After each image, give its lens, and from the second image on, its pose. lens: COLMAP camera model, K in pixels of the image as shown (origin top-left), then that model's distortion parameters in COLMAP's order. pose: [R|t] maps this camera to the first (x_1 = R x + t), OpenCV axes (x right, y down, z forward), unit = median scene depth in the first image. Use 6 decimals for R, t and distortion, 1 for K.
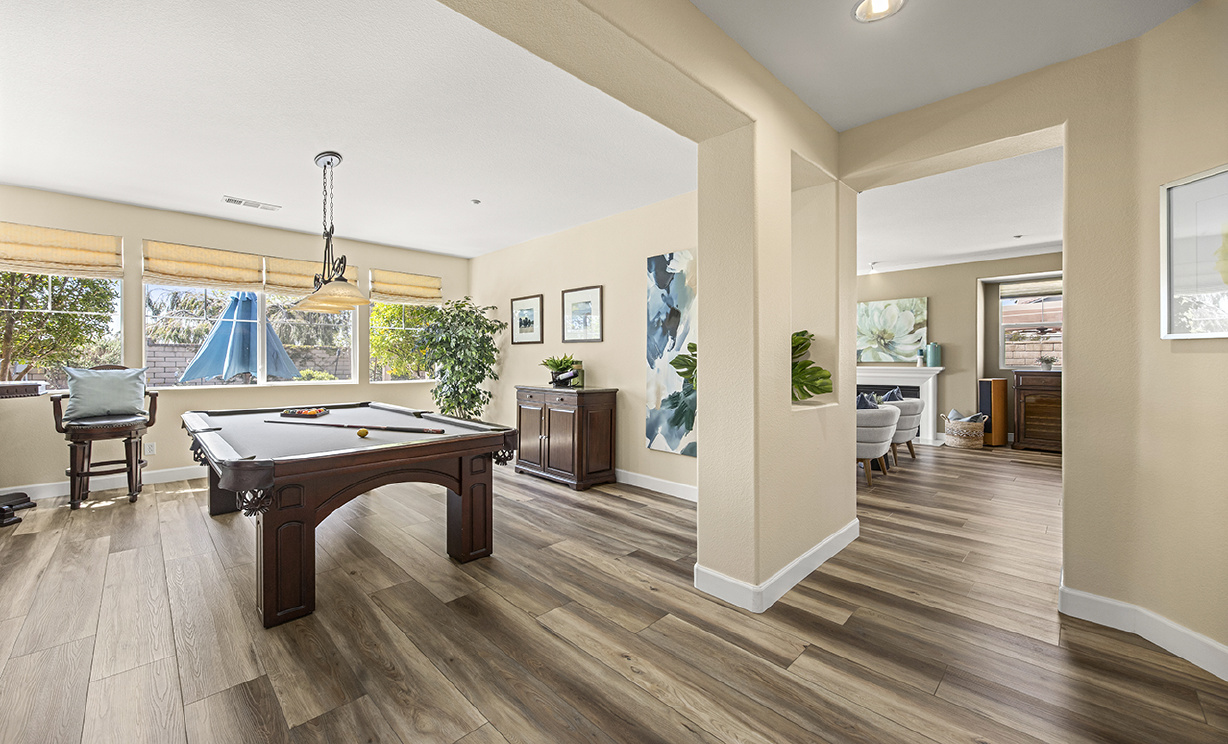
lens RADIAL K [[471.1, 0, 597.8], [0, 471.1, 365.0], [0, 0, 1]] dist [0.000032, 0.000138]
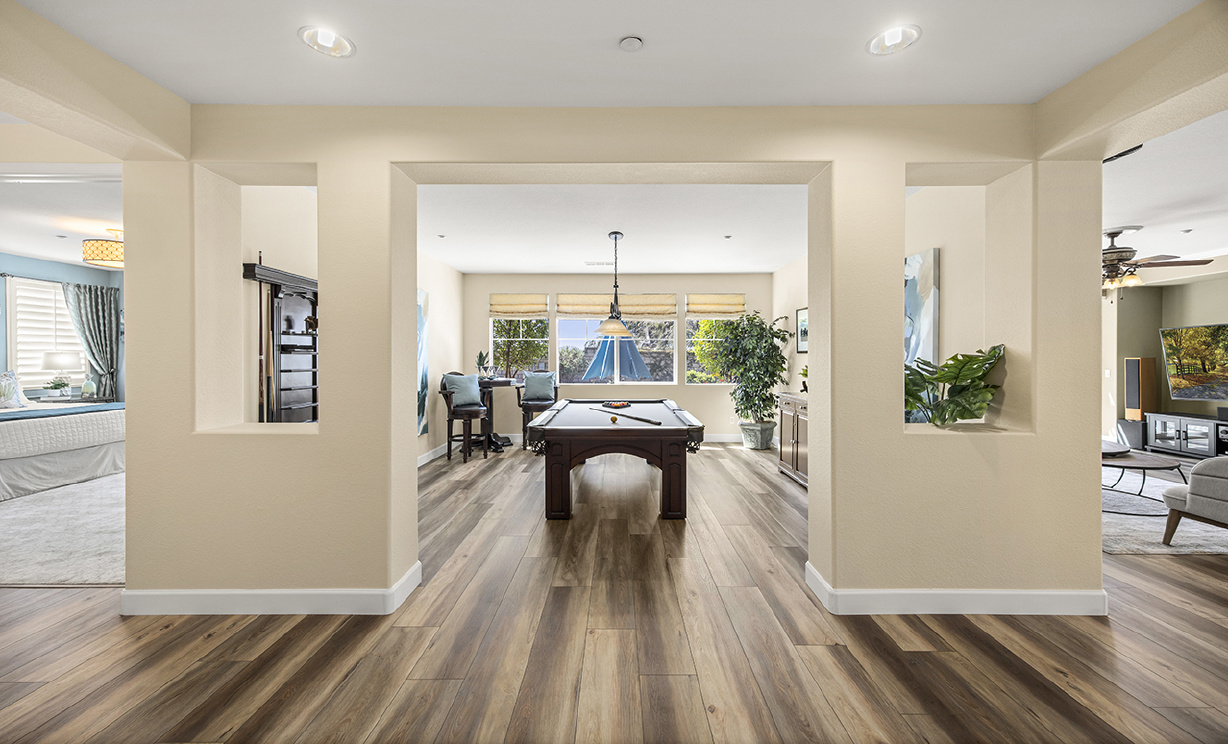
lens RADIAL K [[505.3, 0, 620.1], [0, 505.3, 364.4], [0, 0, 1]] dist [0.003044, 0.000213]
pose [[0.704183, 0.007648, -0.709977, 0.542539], [-0.006667, 0.999969, 0.004159, -0.033051], [0.709987, 0.001805, 0.704212, -0.112126]]
